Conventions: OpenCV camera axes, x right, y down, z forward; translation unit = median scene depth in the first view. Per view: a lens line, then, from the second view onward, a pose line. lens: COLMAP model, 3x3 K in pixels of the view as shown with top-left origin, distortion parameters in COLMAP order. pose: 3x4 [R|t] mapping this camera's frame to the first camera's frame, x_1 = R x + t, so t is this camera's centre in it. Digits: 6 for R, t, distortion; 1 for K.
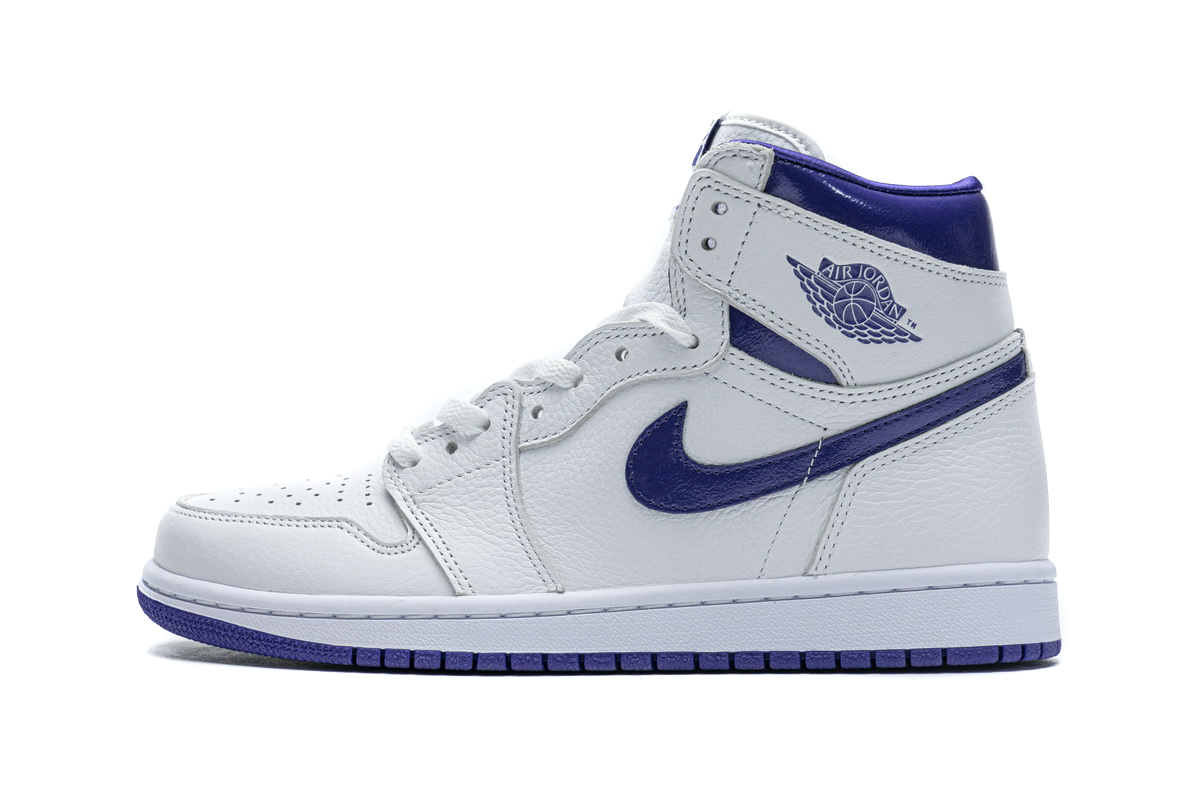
lens RADIAL K [[2255.9, 0, 642.2], [0, 2255.9, 412.0], [0, 0, 1]] dist [-0.000208, 0.000000]
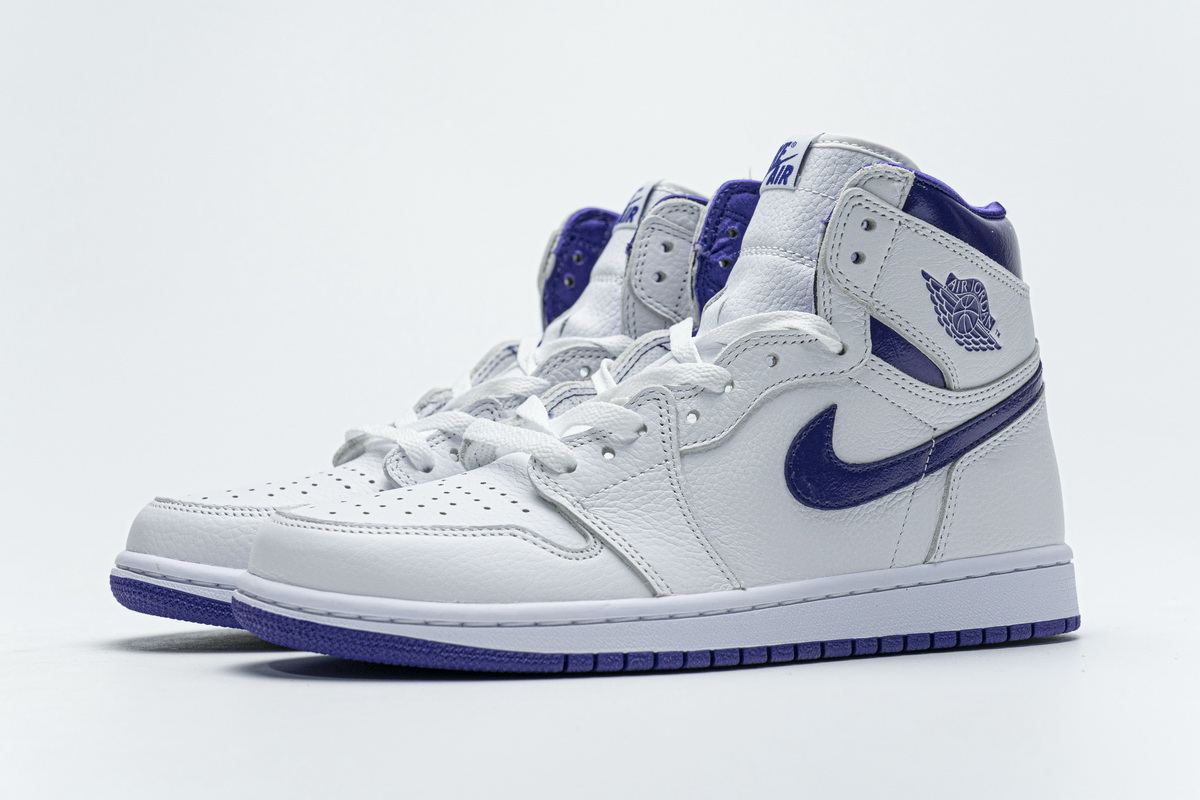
lens RADIAL K [[2255.9, 0, 603.9], [0, 2255.9, 400.7], [0, 0, 1]] dist [-0.000208, 0.000000]
pose [[0.879265, -0.005329, 0.476303, -0.580618], [0.012547, 0.999850, -0.011975, 0.004779], [-0.476167, 0.016506, 0.879200, 0.113517]]
